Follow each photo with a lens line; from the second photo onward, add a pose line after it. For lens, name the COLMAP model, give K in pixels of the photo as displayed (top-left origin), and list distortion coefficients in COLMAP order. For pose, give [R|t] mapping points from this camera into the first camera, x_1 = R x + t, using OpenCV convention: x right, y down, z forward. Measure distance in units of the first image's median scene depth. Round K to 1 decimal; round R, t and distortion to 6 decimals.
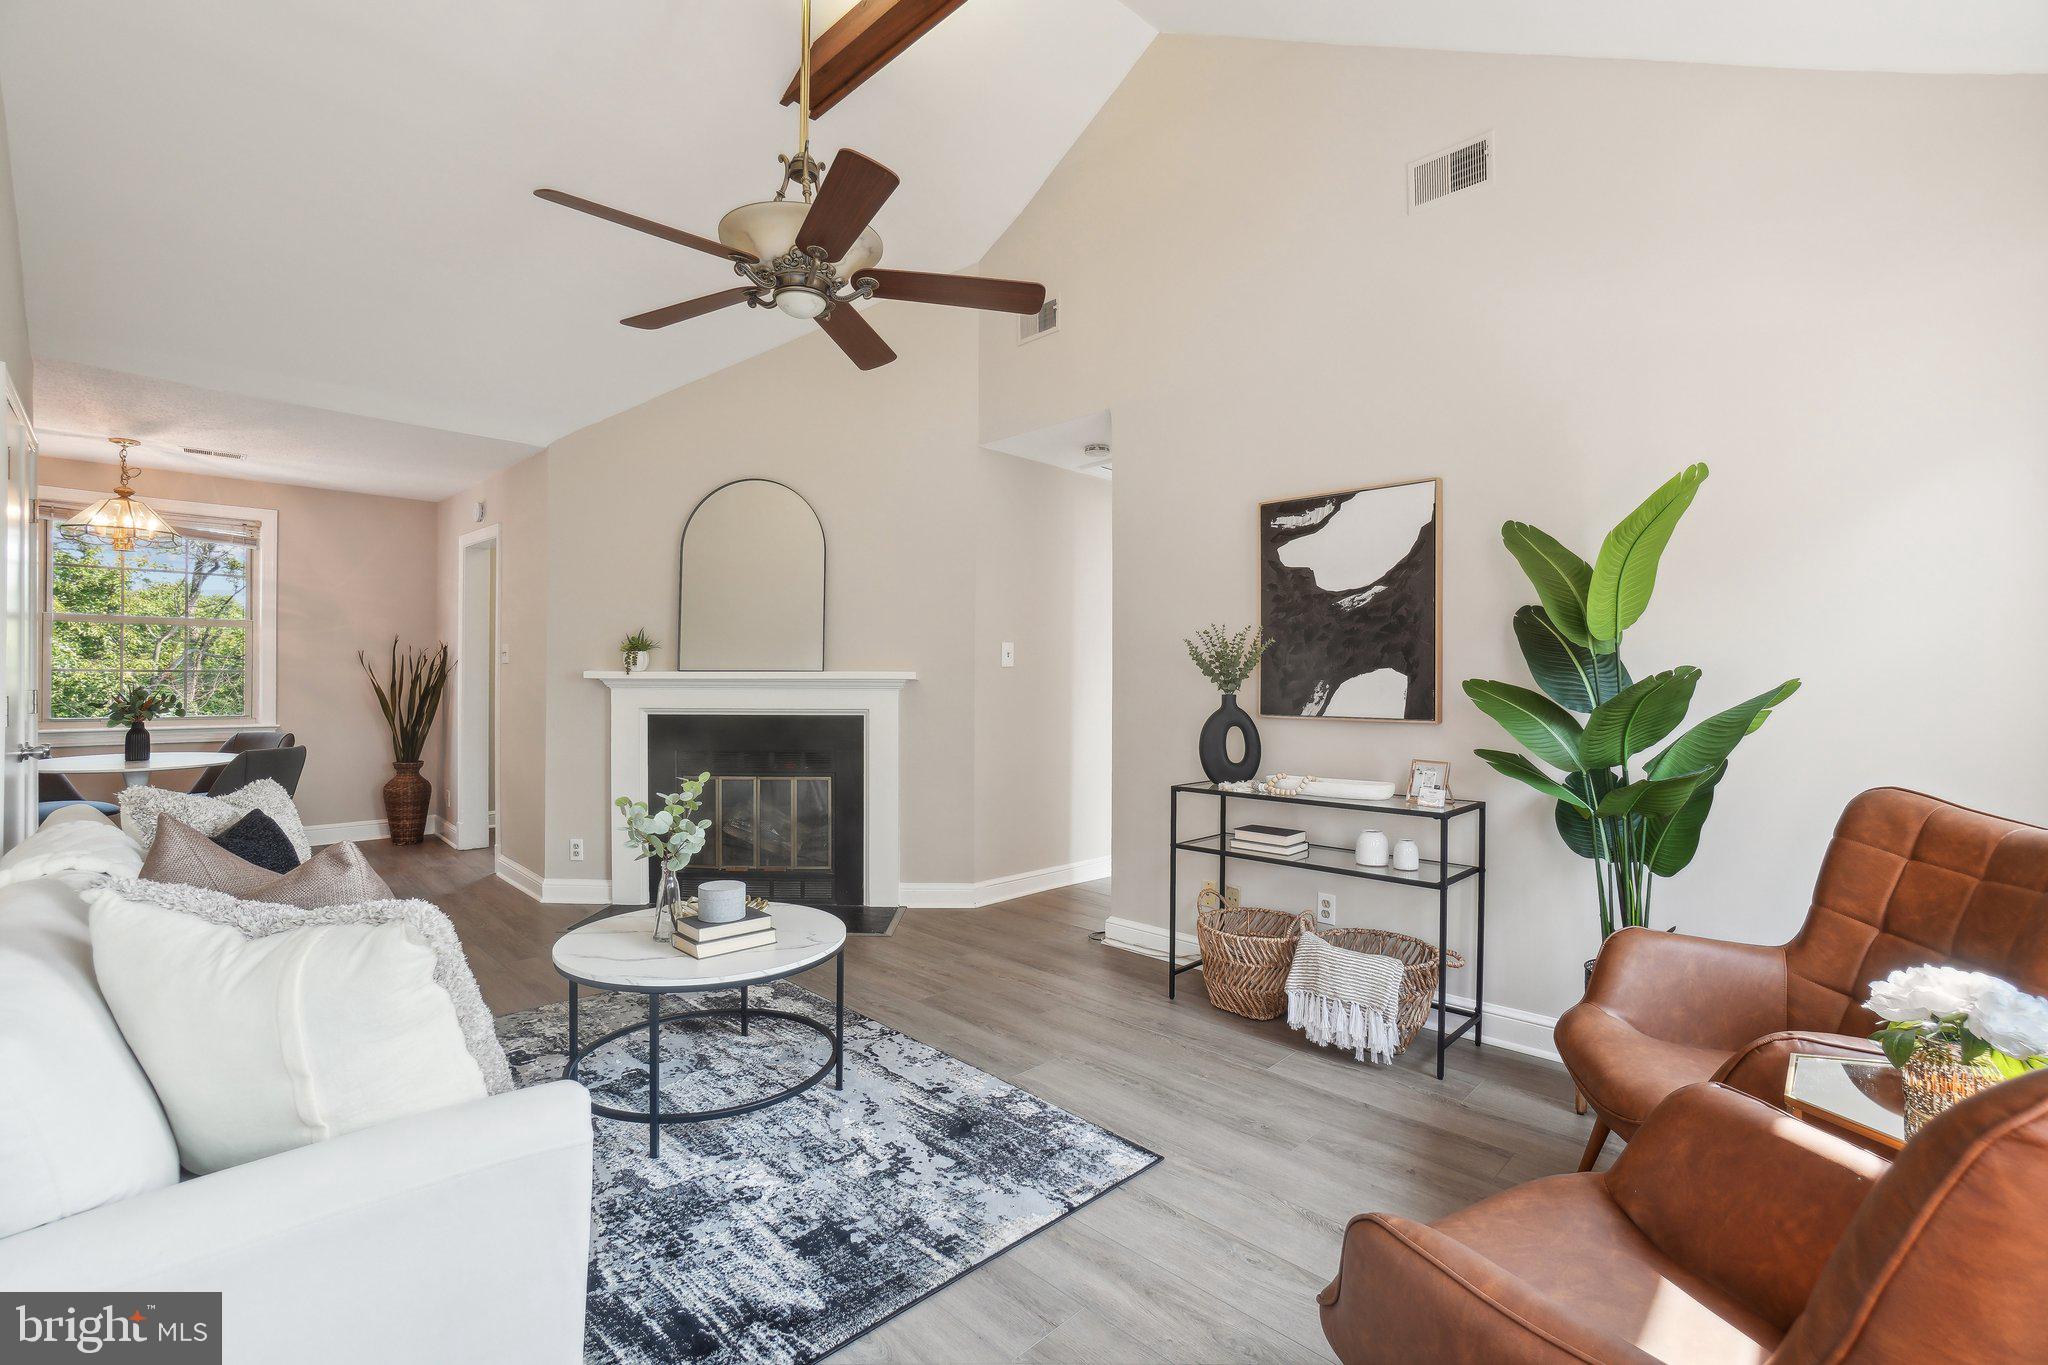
lens RADIAL K [[902.6, 0, 1014.4], [0, 902.6, 681.6], [0, 0, 1]] dist [-0.040247, 0.012742]
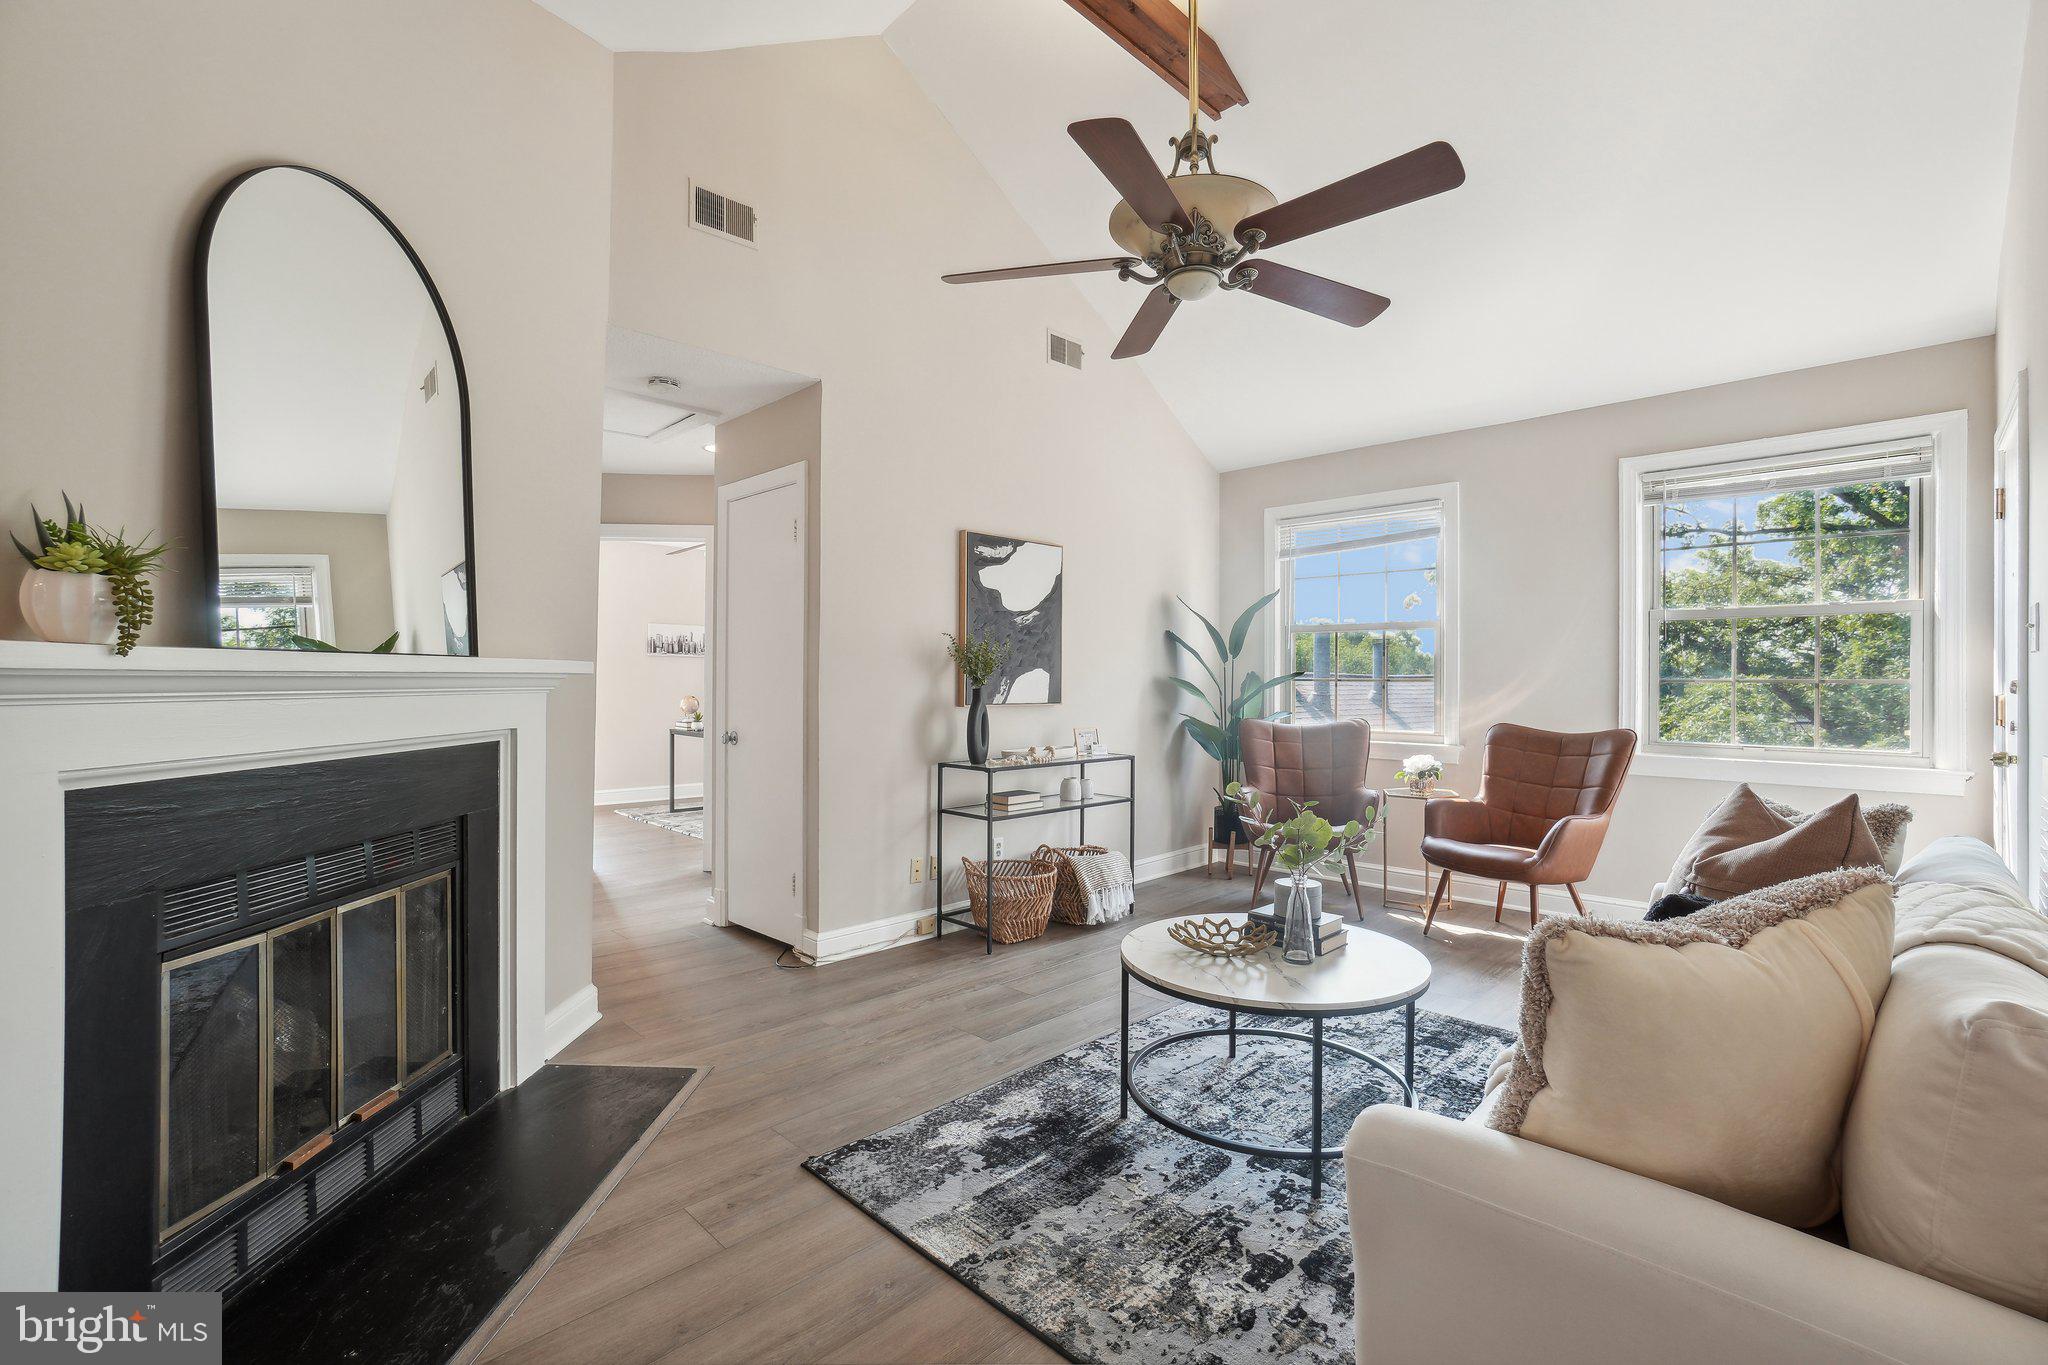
lens RADIAL K [[902.6, 0, 1015.8], [0, 902.6, 680.6], [0, 0, 1]] dist [-0.040247, 0.012742]
pose [[-0.005503, -0.008184, 0.999951, -0.989358], [-0.008468, 0.999931, 0.008138, -0.006229], [-0.999949, -0.008423, -0.005572, 0.985004]]
